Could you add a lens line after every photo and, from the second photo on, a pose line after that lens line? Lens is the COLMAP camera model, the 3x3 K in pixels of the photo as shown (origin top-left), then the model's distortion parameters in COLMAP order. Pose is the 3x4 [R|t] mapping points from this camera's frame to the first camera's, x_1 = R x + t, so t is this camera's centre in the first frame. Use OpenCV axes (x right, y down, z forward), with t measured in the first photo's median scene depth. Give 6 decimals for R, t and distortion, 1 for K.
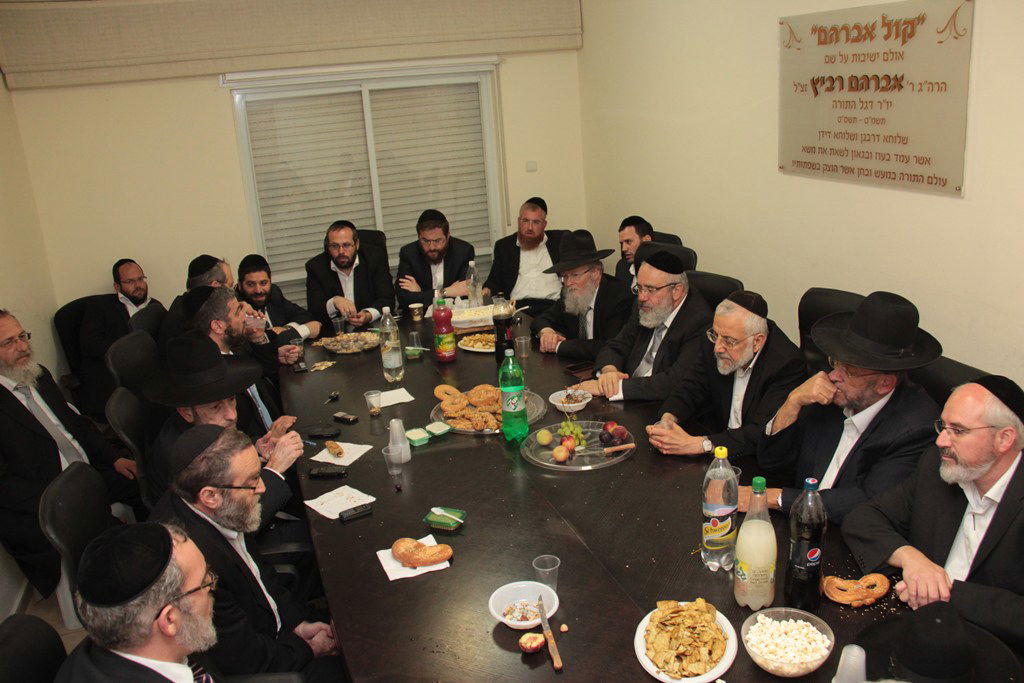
lens RADIAL K [[851.6, 0, 512.3], [0, 851.6, 333.8], [0, 0, 1]] dist [-0.187072, 0.148421]
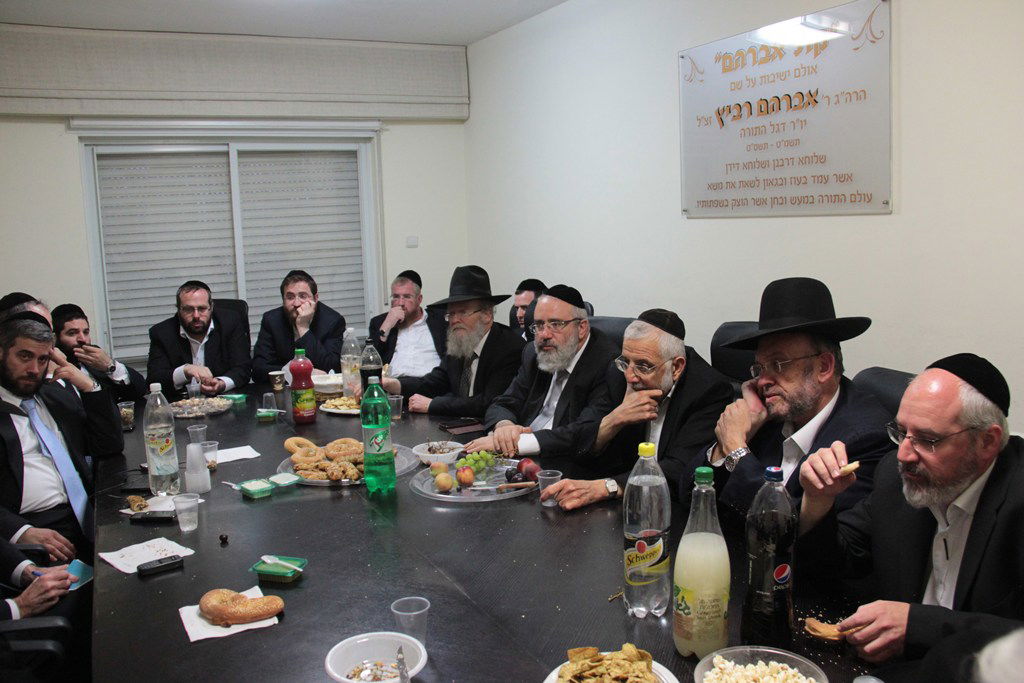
lens RADIAL K [[851.6, 0, 507.7], [0, 851.6, 337.1], [0, 0, 1]] dist [-0.187072, 0.148421]
pose [[0.991788, 0.019945, 0.126329, 0.019653], [0.002382, 0.984713, -0.174169, 0.118843], [-0.127871, 0.173040, 0.976579, 0.180202]]
